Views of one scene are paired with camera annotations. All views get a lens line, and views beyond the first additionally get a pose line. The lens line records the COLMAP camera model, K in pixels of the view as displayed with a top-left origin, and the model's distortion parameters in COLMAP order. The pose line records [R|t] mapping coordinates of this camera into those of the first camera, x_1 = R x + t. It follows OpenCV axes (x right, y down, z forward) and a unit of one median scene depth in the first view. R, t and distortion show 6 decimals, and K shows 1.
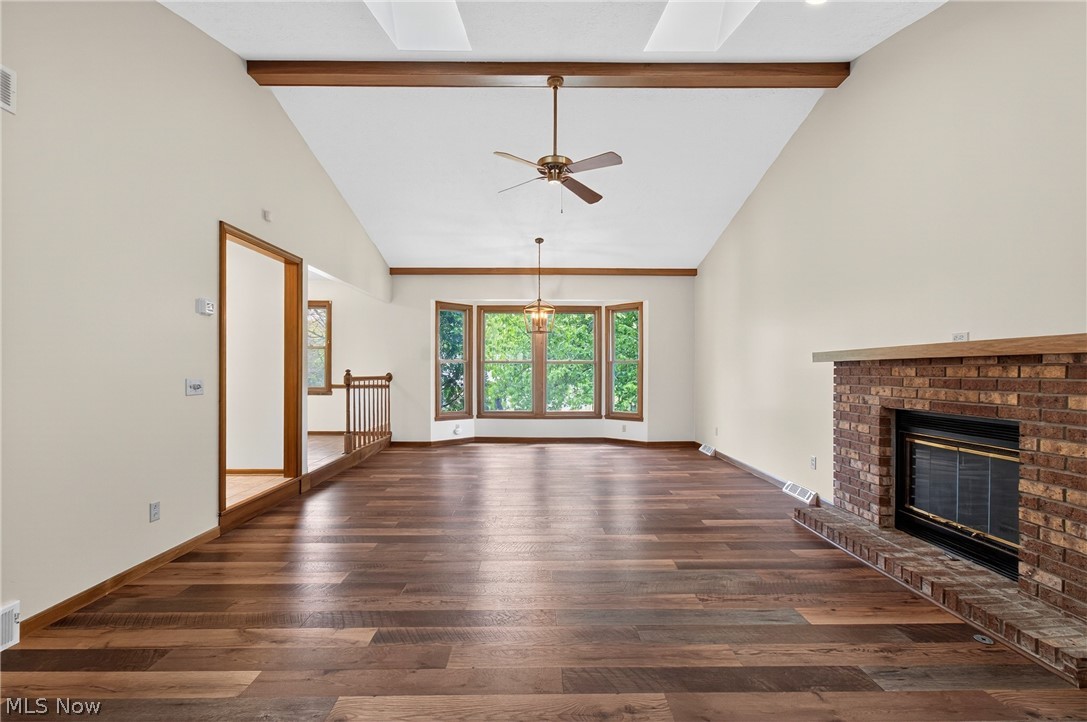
lens RADIAL K [[481.9, 0, 539.6], [0, 481.9, 364.2], [0, 0, 1]] dist [0.003562, 0.000434]
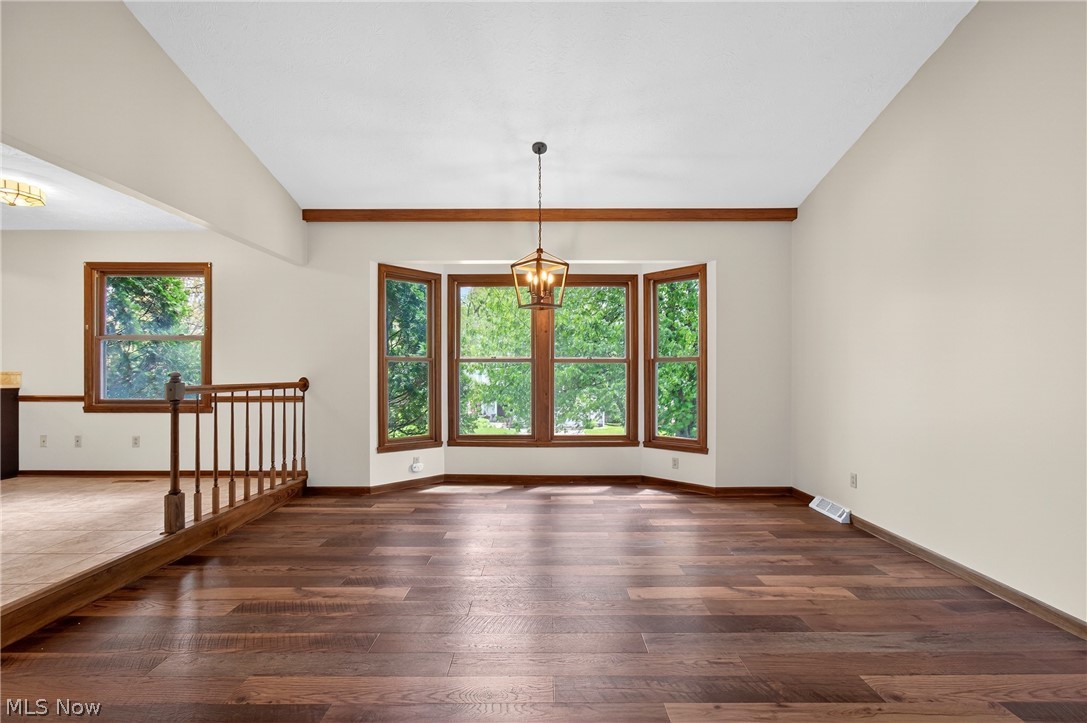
lens RADIAL K [[481.9, 0, 539.6], [0, 481.9, 364.7], [0, 0, 1]] dist [0.003562, 0.000434]
pose [[0.999781, -0.002175, -0.020804, 0.019054], [0.002096, 0.999990, -0.003834, 0.008602], [0.020812, 0.003790, 0.999776, 0.742579]]
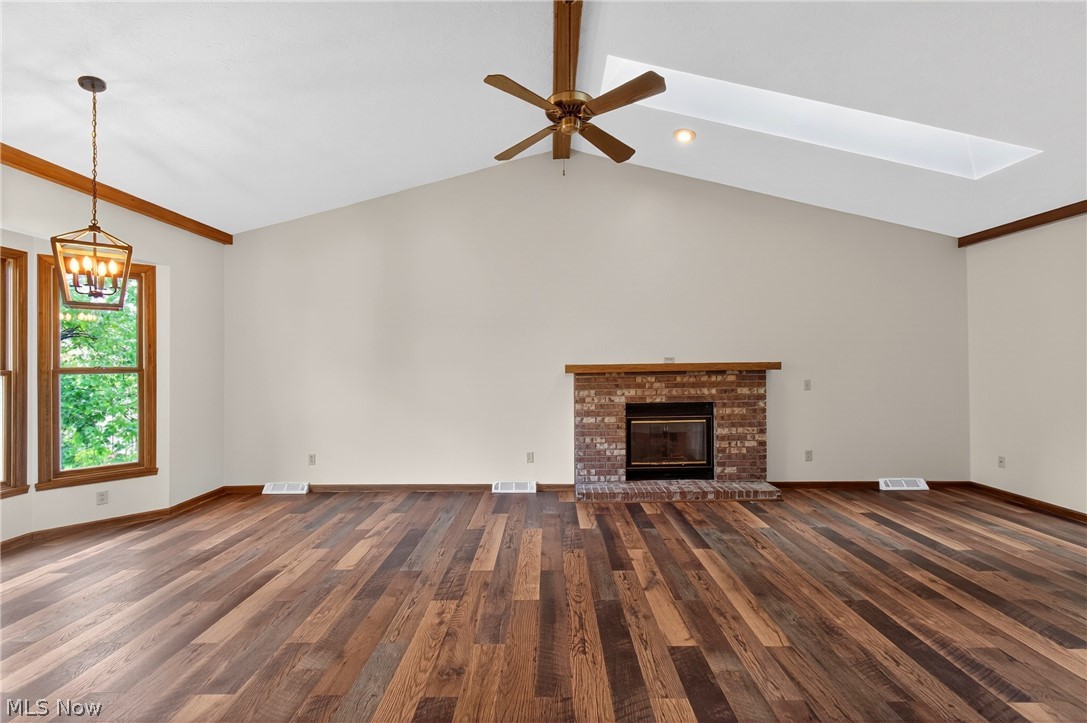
lens RADIAL K [[474.9, 0, 543.5], [0, 474.9, 361.5], [0, 0, 1]] dist [-0.031250, 0.000373]
pose [[0.016240, 0.010213, 0.999816, -0.672179], [0.001623, 0.999946, -0.010240, -0.022957], [-0.999867, 0.001789, 0.016222, 1.058358]]
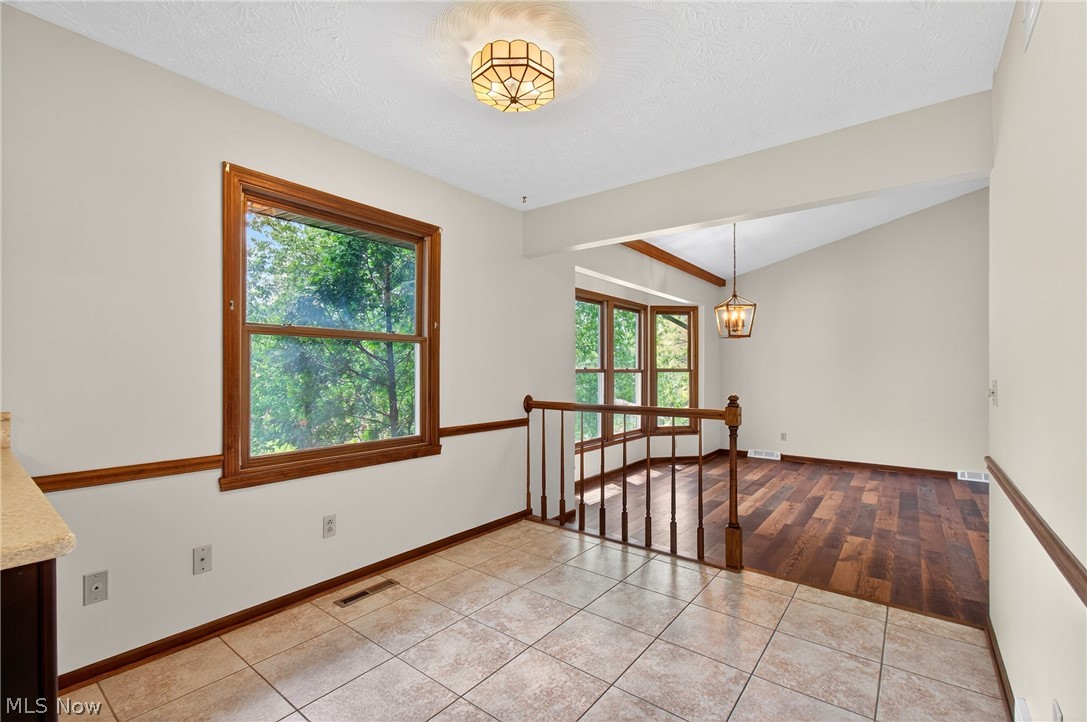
lens RADIAL K [[470.5, 0, 543.5], [0, 470.5, 361.0], [0, 0, 1]] dist [0.003355, 0.000317]
pose [[0.624430, 0.014296, 0.780950, -1.363320], [-0.003353, 0.999872, -0.015623, -0.020623], [-0.781074, 0.007137, 0.624398, 1.316841]]
